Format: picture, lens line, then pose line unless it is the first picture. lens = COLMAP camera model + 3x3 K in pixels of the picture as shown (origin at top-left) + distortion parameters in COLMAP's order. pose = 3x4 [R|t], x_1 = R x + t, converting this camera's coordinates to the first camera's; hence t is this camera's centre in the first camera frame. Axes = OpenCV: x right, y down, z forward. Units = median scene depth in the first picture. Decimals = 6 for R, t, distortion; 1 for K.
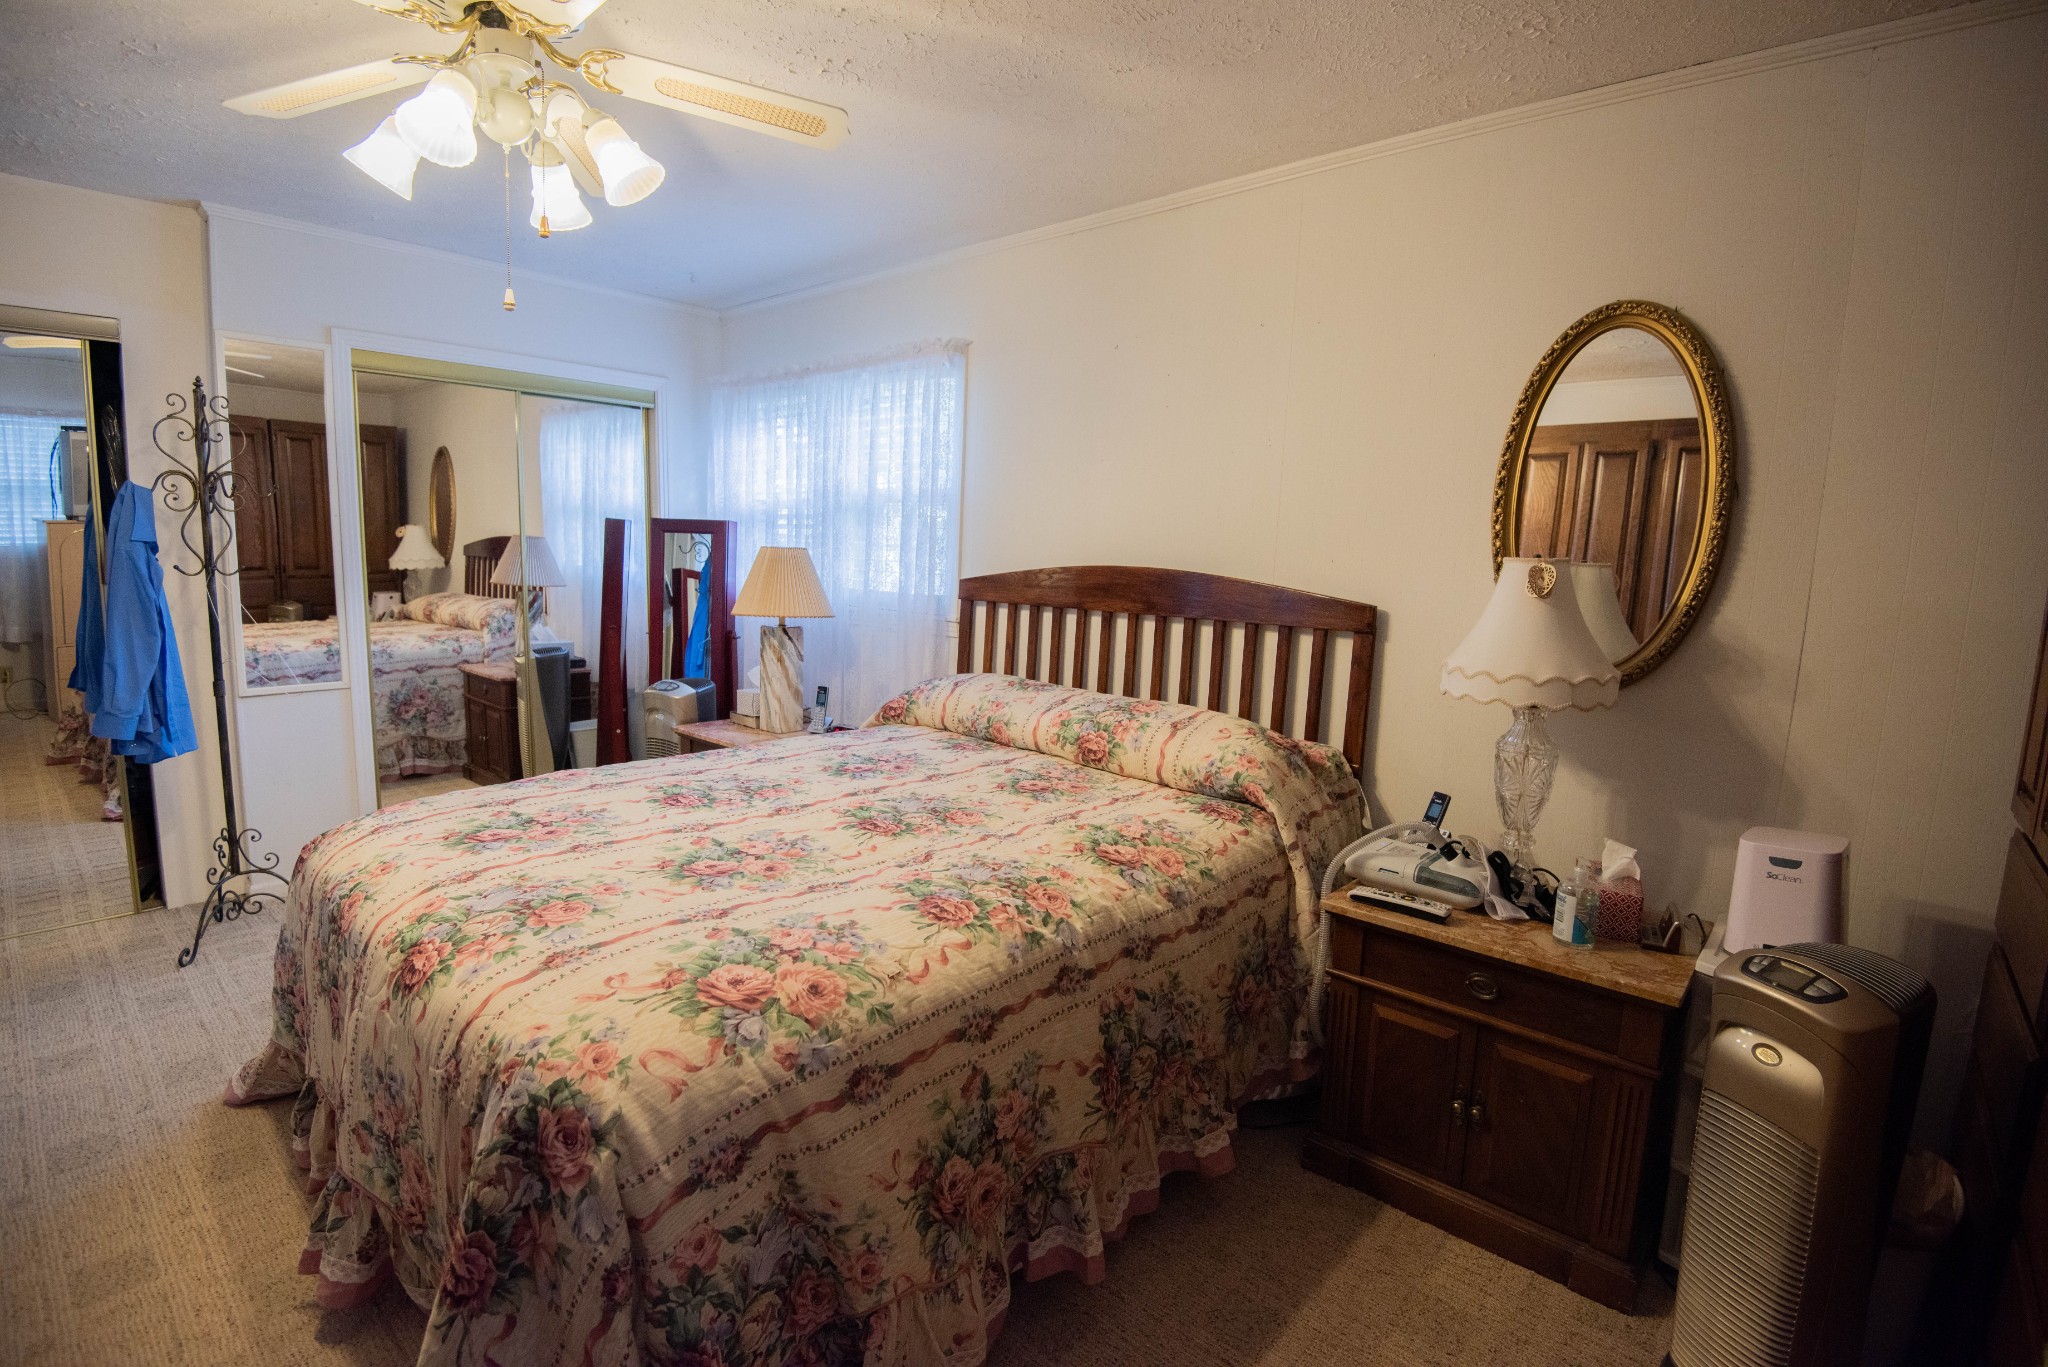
lens RADIAL K [[944.1, 0, 1020.7], [0, 944.1, 673.0], [0, 0, 1]] dist [-0.028208, -0.009152]
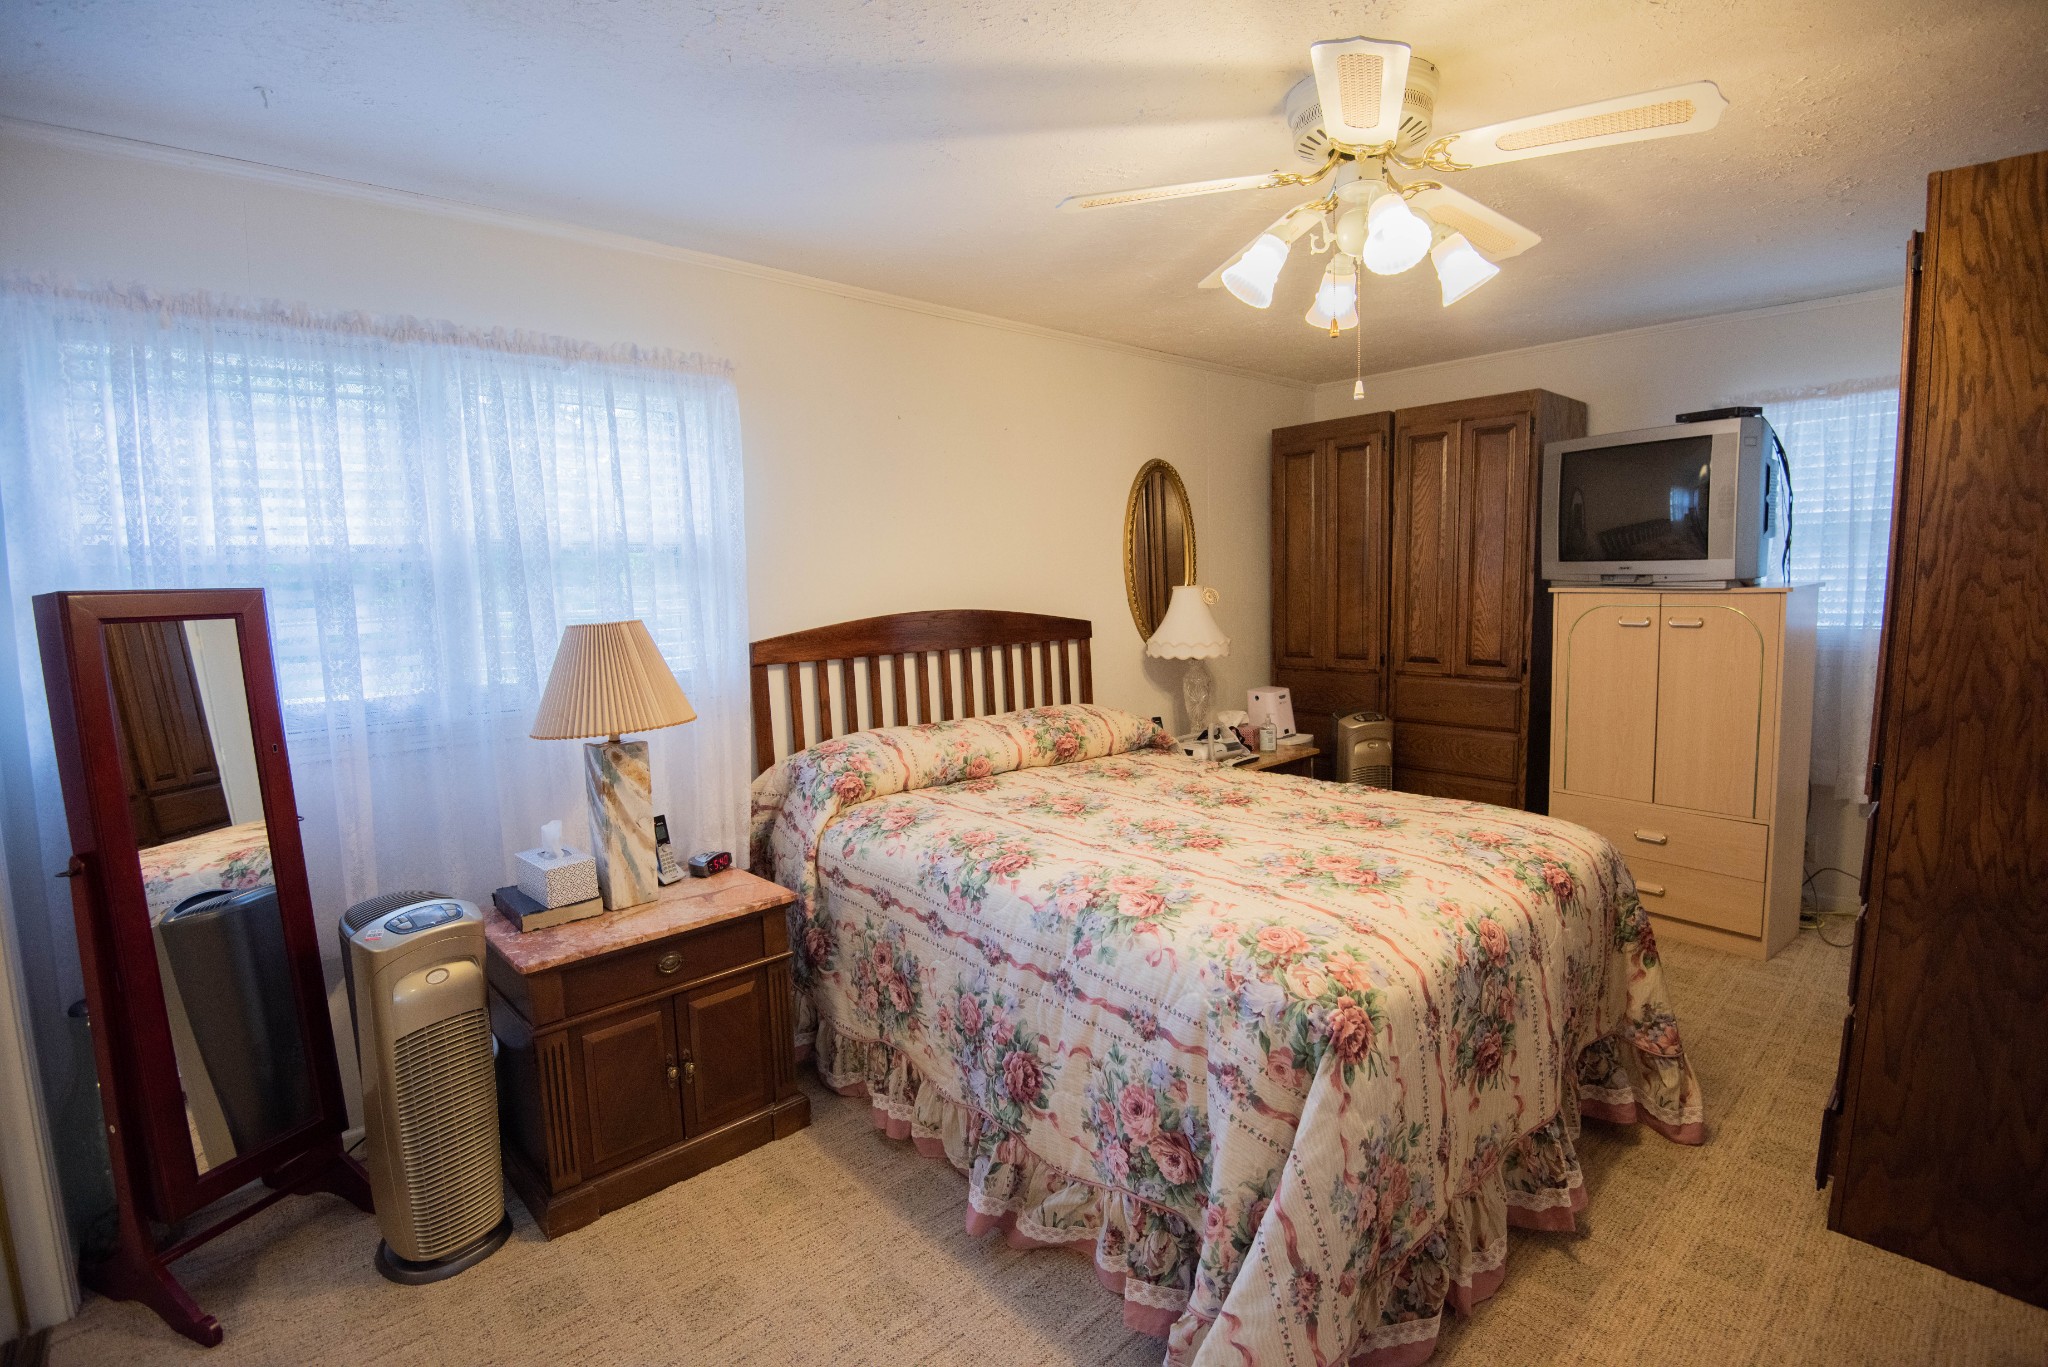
lens RADIAL K [[944.1, 0, 1024.3], [0, 944.1, 689.1], [0, 0, 1]] dist [-0.028208, -0.009152]
pose [[0.058572, -0.144665, 0.987746, -0.964053], [0.152683, 0.979101, 0.134345, -0.144066], [-0.986538, 0.142944, 0.079435, 0.722490]]
